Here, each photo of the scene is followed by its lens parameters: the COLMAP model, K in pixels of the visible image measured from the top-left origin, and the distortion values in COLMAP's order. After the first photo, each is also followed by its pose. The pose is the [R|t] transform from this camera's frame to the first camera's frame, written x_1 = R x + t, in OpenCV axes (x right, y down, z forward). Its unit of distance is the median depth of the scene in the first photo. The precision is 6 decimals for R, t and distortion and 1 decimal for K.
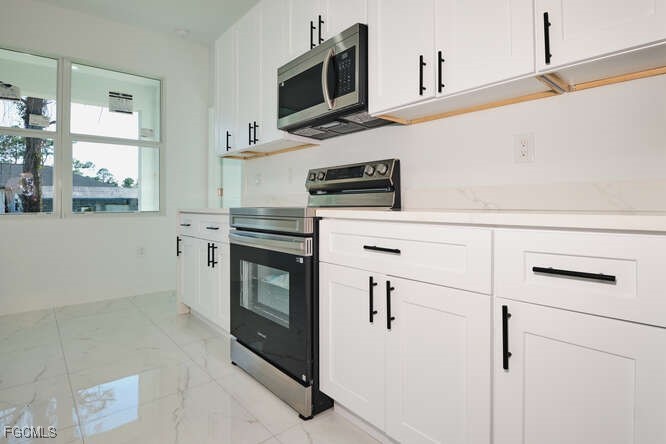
lens RADIAL K [[352.8, 0, 332.4], [0, 352.8, 203.3], [0, 0, 1]] dist [-0.033191, -0.000476]
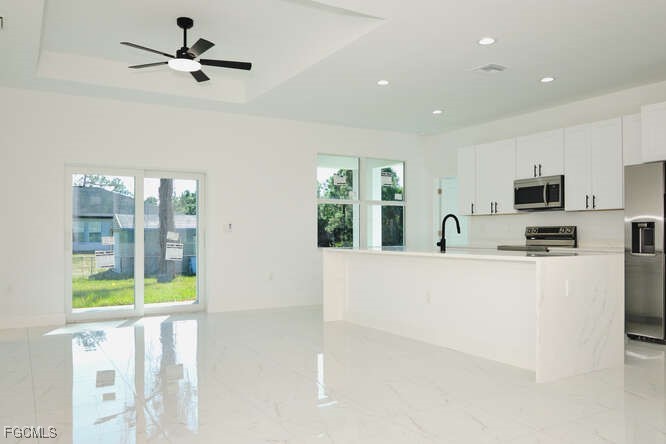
lens RADIAL K [[541.5, 0, 334.4], [0, 541.5, 223.3], [0, 0, 1]] dist [-0.005266, -0.004190]
pose [[0.986940, -0.001903, -0.161076, -0.795983], [-0.000341, 0.999903, -0.013904, -0.086177], [0.161086, 0.013778, 0.986844, -2.742284]]
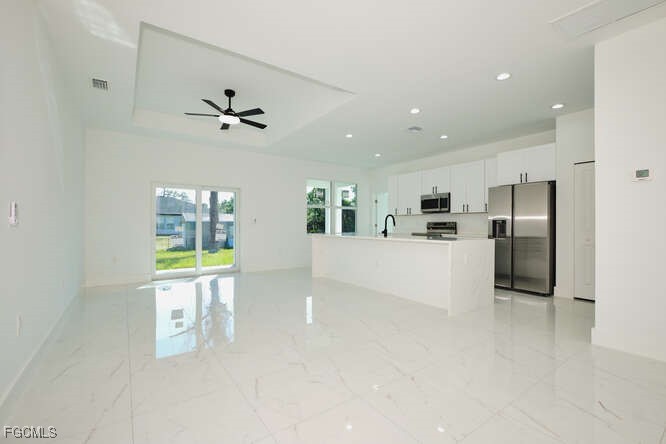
lens RADIAL K [[298.3, 0, 333.0], [0, 298.3, 222.0], [0, 0, 1]] dist [-0.000567, -0.000167]
pose [[0.996881, 0.005727, -0.078716, -0.942867], [-0.006106, 0.999971, -0.004578, -0.092562], [0.078688, 0.005045, 0.996887, -2.523204]]
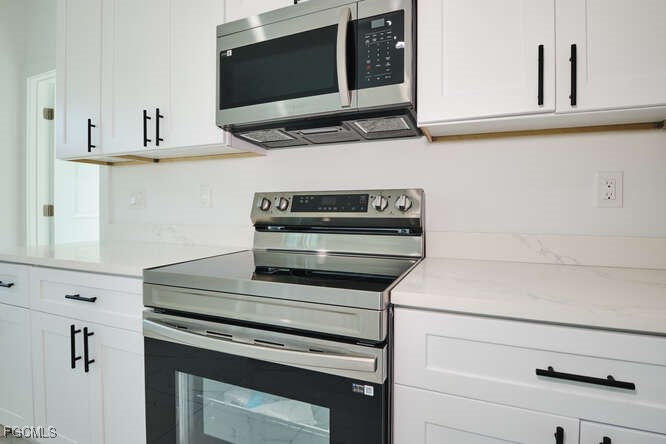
lens RADIAL K [[330.4, 0, 330.6], [0, 330.4, 212.6], [0, 0, 1]] dist [-0.029177, -0.000208]
pose [[0.885805, 0.004965, 0.464032, -0.274934], [-0.009036, 0.999938, 0.006551, -0.076392], [-0.463970, -0.009996, 0.885794, 0.461537]]
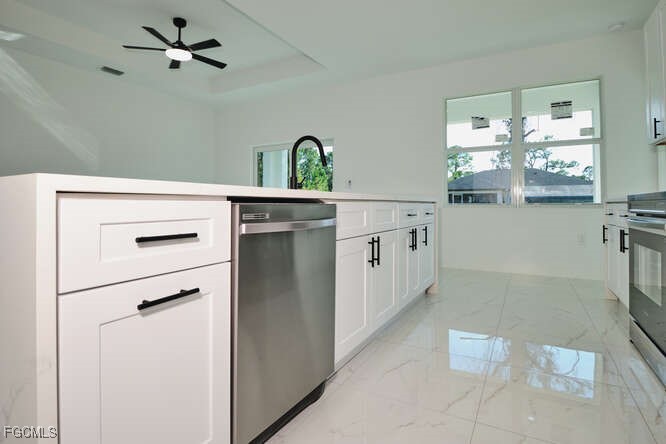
lens RADIAL K [[352.8, 0, 332.4], [0, 352.8, 203.3], [0, 0, 1]] dist [-0.033191, -0.000476]
pose [[0.338522, 0.002255, -0.940956, 0.404359], [0.000507, 0.999997, 0.002579, 0.035846], [0.940958, -0.001350, 0.338519, -0.212341]]
